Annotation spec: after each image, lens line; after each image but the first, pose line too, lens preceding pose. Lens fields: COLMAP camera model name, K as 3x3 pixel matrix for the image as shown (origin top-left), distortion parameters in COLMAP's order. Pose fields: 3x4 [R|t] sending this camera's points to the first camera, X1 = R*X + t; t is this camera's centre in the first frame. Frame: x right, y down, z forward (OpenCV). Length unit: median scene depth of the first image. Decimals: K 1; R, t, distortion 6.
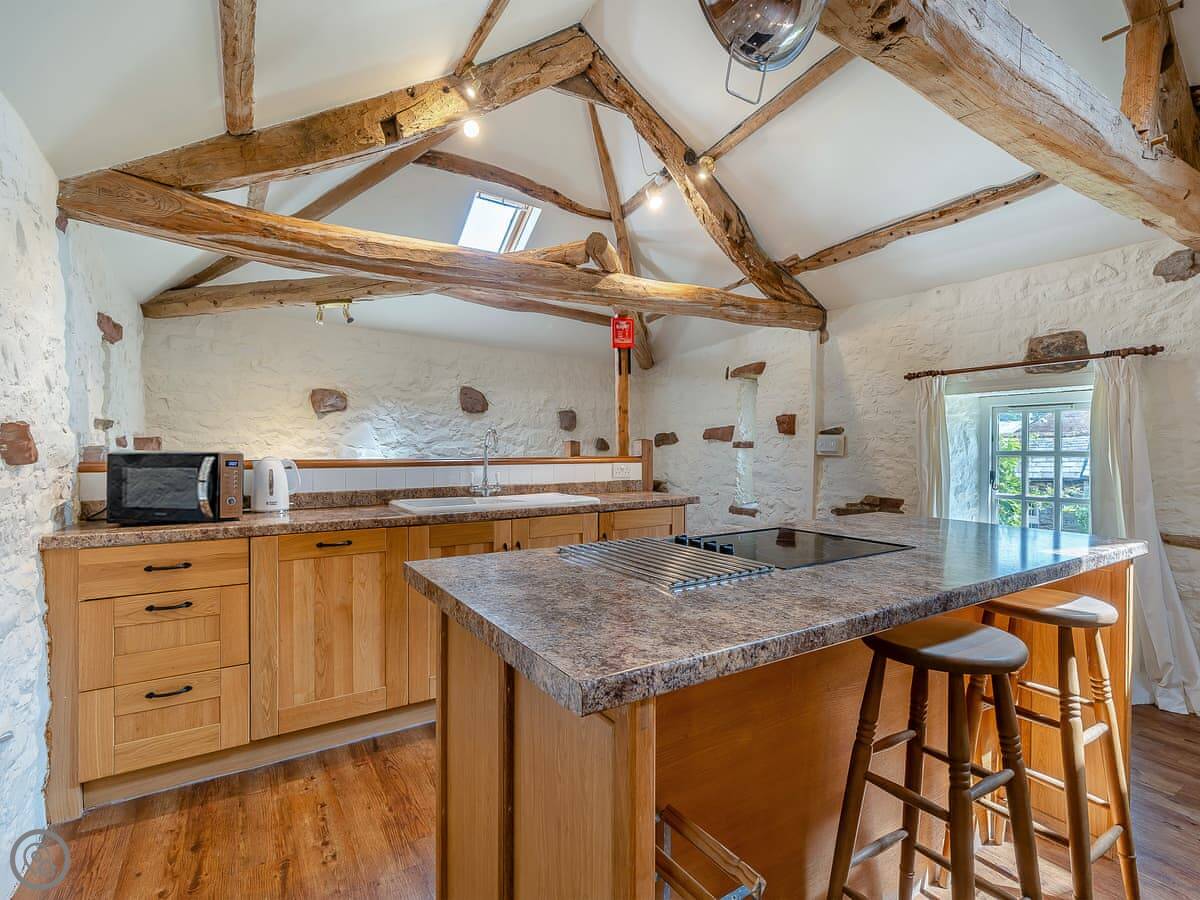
lens RADIAL K [[570.8, 0, 601.2], [0, 570.8, 450.4], [0, 0, 1]] dist [0.000531, -0.001003]
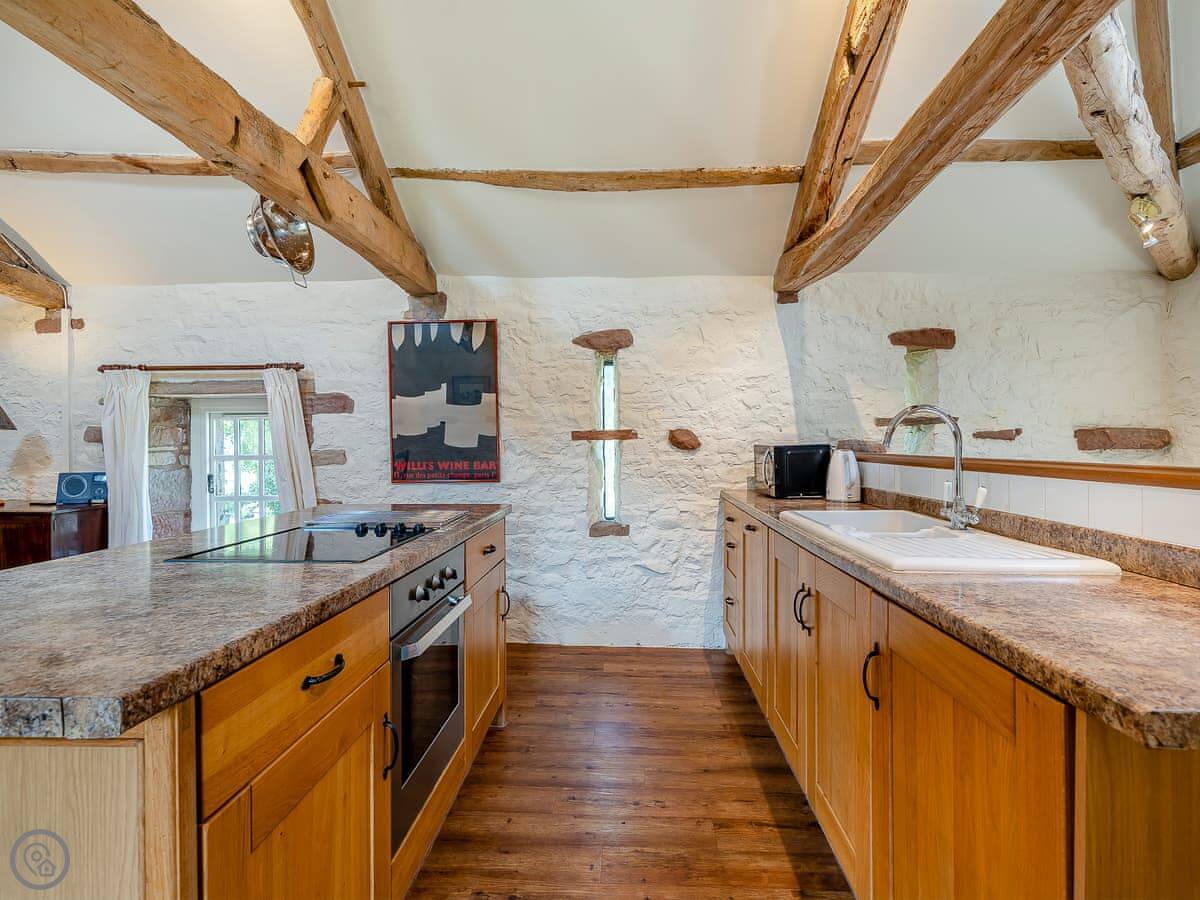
lens RADIAL K [[570.8, 0, 603.6], [0, 570.8, 450.3], [0, 0, 1]] dist [0.000531, -0.001003]
pose [[-0.570150, 0.011300, -0.821463, 0.416750], [-0.000881, 0.999896, 0.014366, -0.000983], [0.821540, 0.008914, -0.570081, 0.951229]]
